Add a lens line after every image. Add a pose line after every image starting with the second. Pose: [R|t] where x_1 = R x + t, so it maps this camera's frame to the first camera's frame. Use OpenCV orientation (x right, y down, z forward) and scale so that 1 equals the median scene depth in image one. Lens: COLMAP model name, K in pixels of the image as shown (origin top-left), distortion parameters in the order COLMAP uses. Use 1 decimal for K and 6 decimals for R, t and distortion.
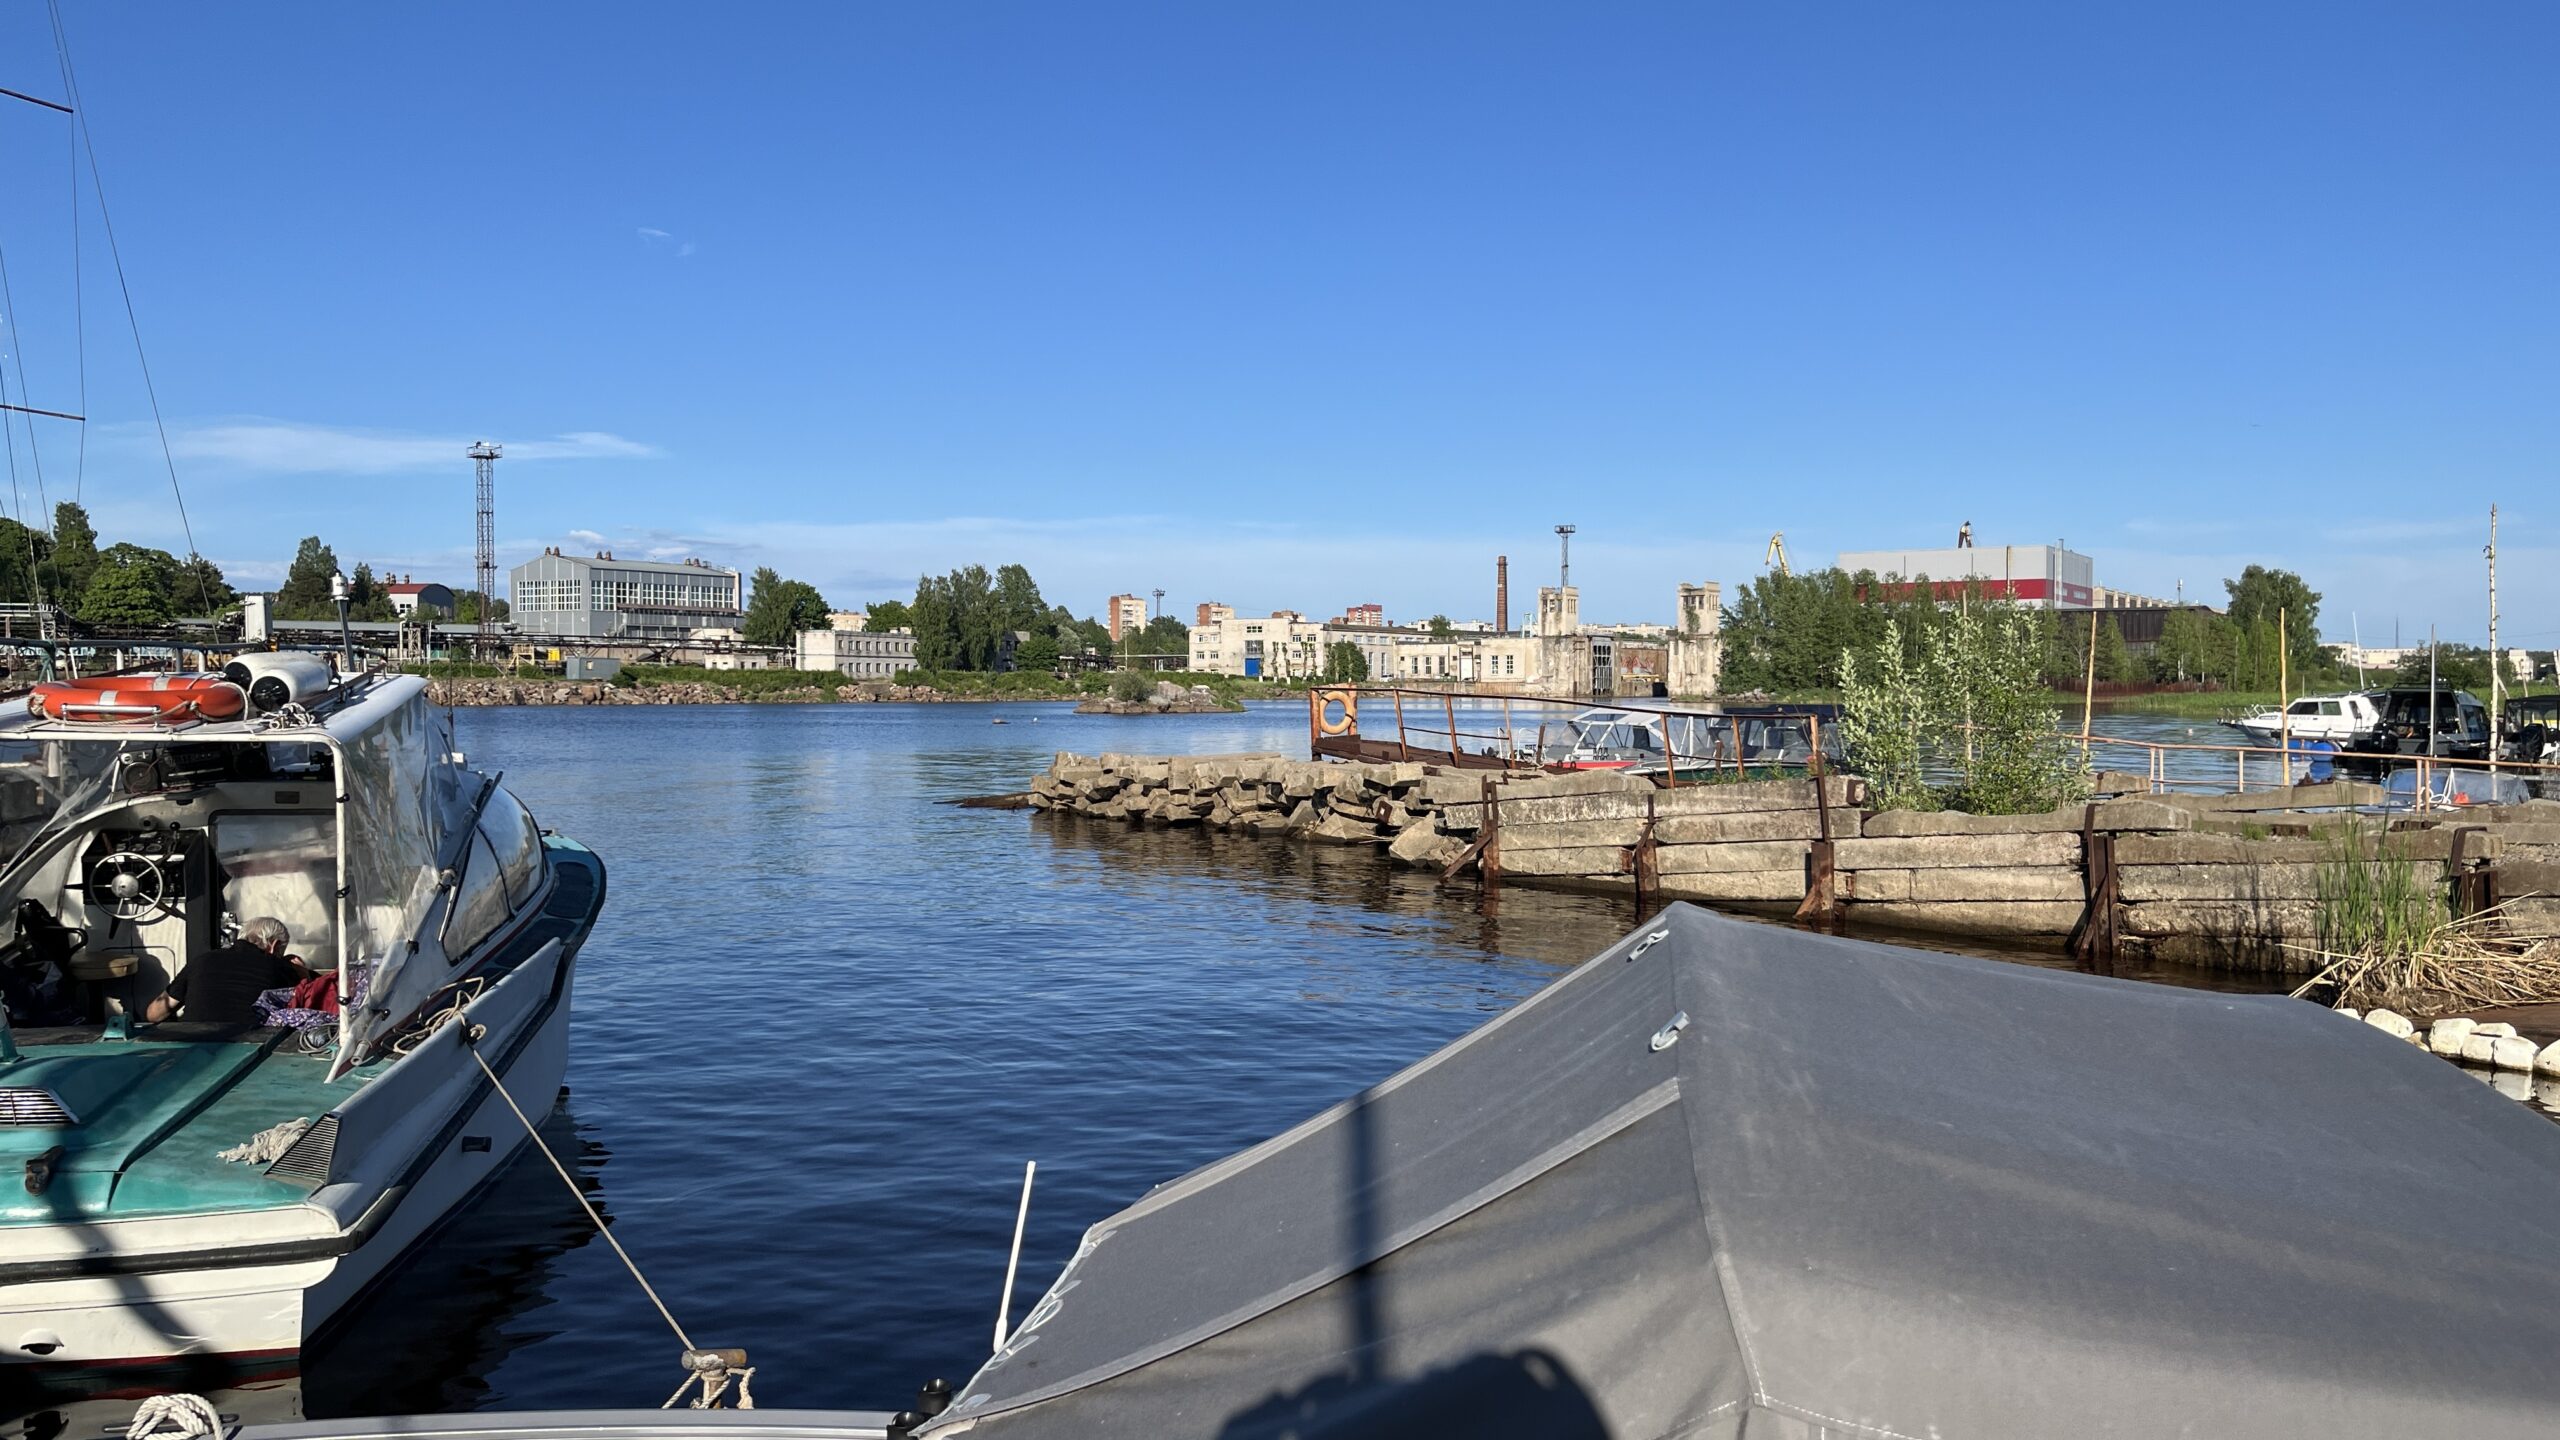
lens RADIAL K [[1931.8, 0, 1271.0], [0, 1931.8, 716.3], [0, 0, 1]] dist [0.072652, -0.103220]
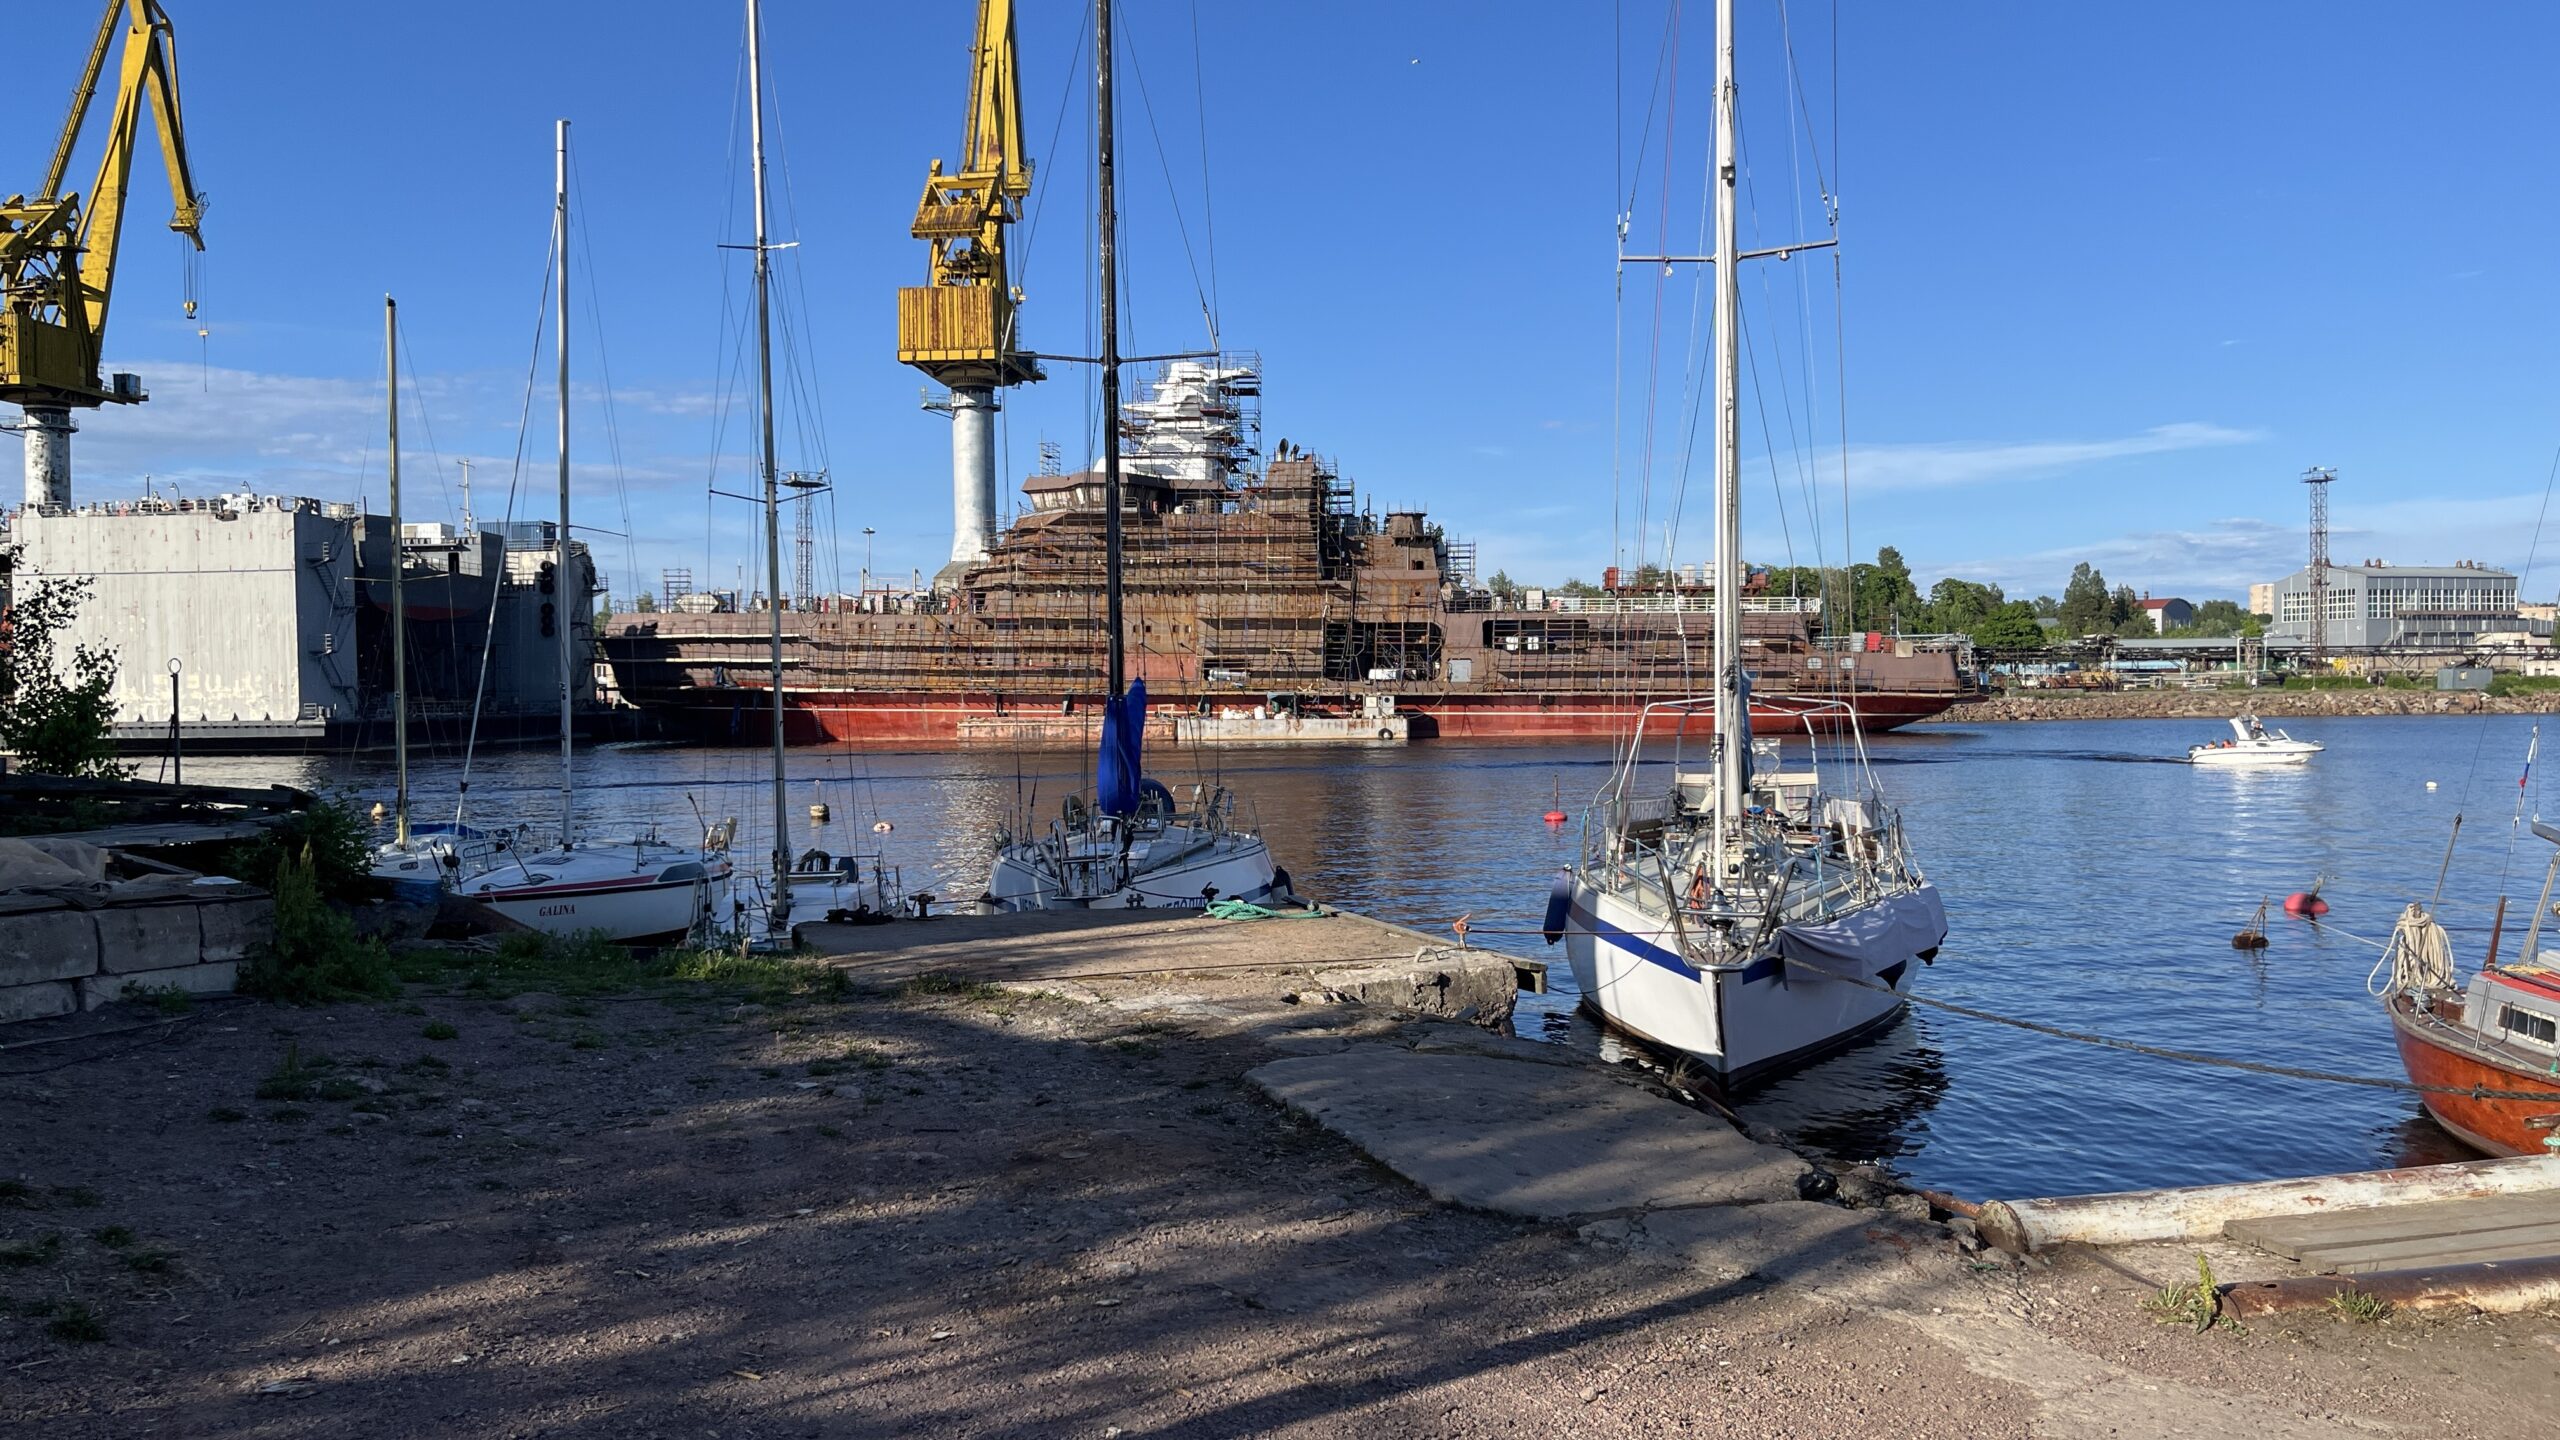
lens RADIAL K [[1931.8, 0, 1260.5], [0, 1931.8, 739.4], [0, 0, 1]] dist [0.072652, -0.103220]
pose [[0.724252, 0.005383, -0.689515, -0.068386], [0.001292, 0.999957, 0.009164, -0.001877], [0.689535, -0.007528, 0.724214, -0.142088]]
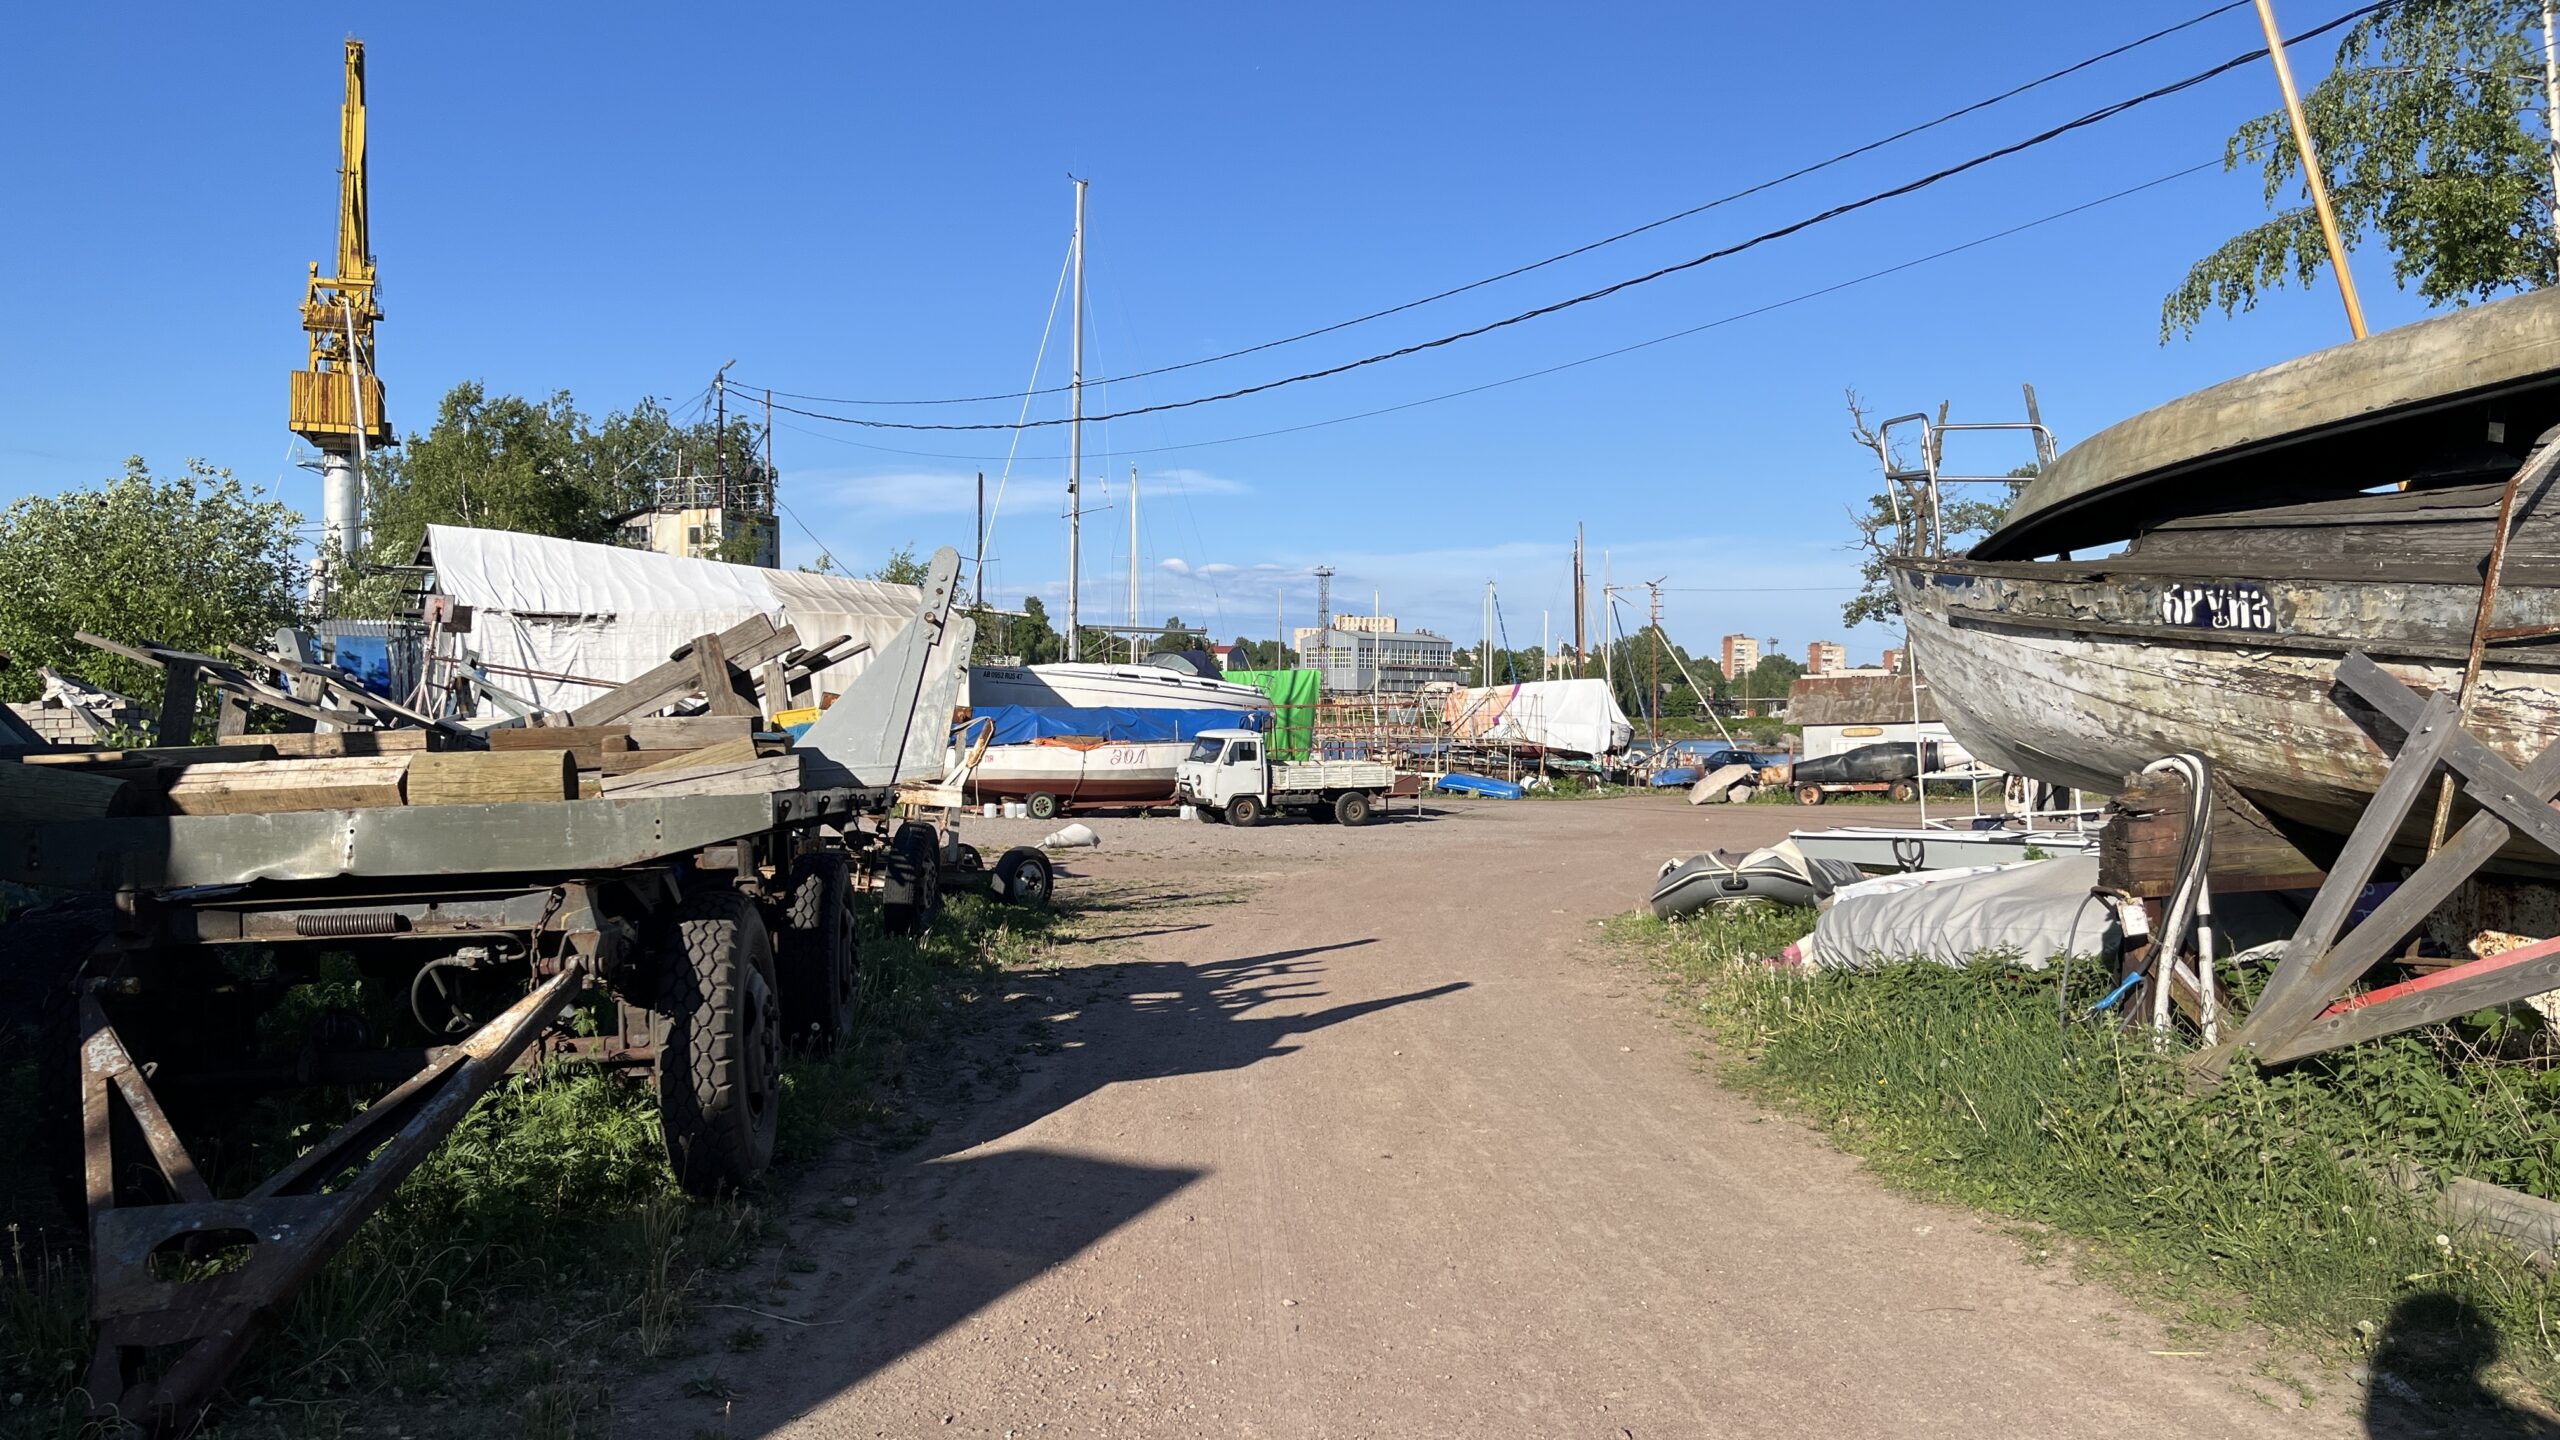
lens RADIAL K [[1931.8, 0, 1248.0], [0, 1931.8, 738.5], [0, 0, 1]] dist [0.072652, -0.103220]
pose [[0.949776, 0.017119, -0.312463, 0.013197], [-0.017741, 0.999842, 0.000853, -0.003911], [0.312428, 0.004733, 0.949930, -0.373574]]
